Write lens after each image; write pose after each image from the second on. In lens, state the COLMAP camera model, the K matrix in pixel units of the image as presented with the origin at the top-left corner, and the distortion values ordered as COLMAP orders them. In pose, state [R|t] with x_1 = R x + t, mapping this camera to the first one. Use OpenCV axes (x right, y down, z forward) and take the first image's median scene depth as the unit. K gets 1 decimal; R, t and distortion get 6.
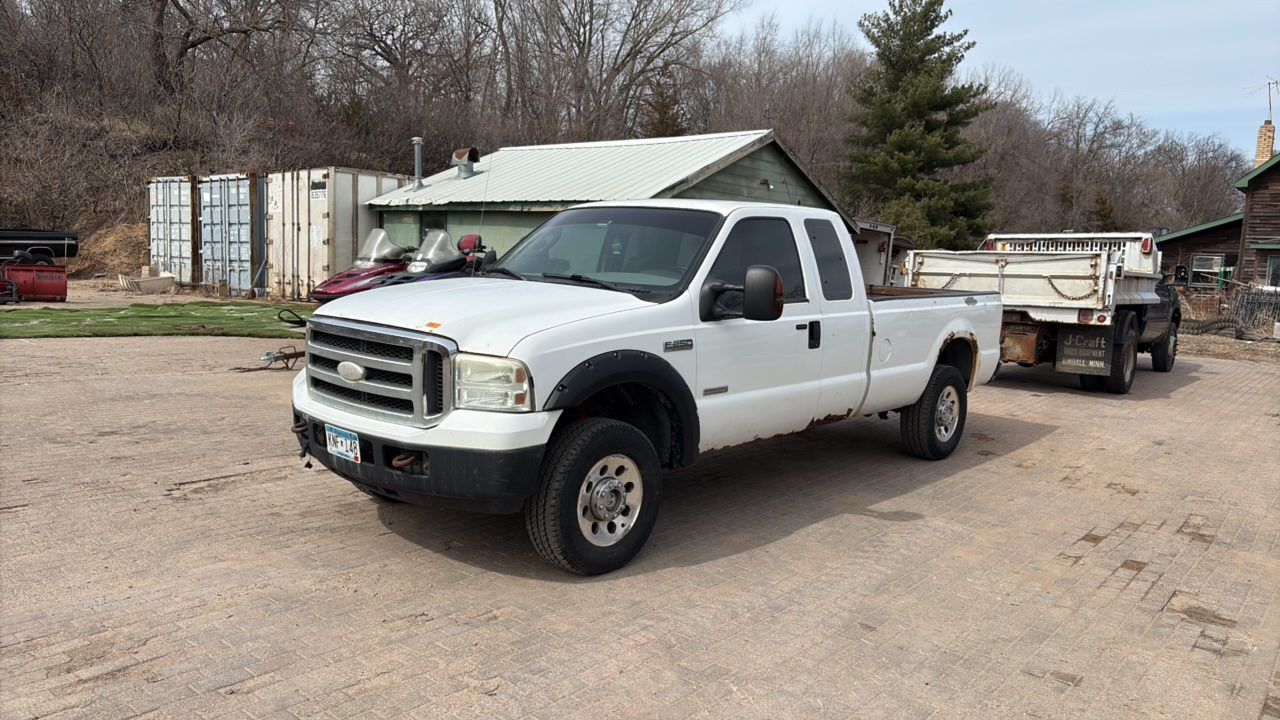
lens RADIAL K [[900.2, 0, 640.0], [0, 900.2, 360.0], [0, 0, 1]] dist [0.061935, -0.064495]
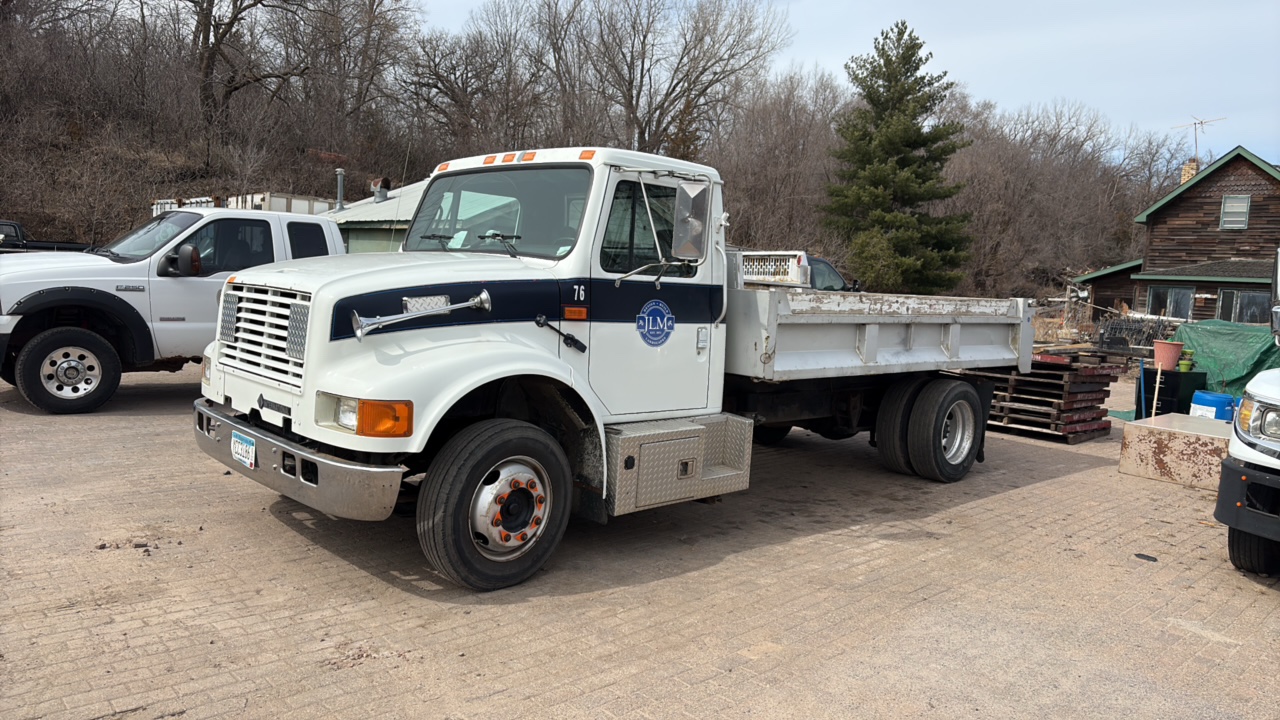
lens RADIAL K [[900.2, 0, 640.0], [0, 900.2, 360.0], [0, 0, 1]] dist [0.061935, -0.064495]
pose [[0.994400, 0.029139, -0.101581, 0.131248], [-0.032562, 0.998951, -0.032202, 0.015900], [0.100536, 0.035330, 0.994306, -0.069581]]
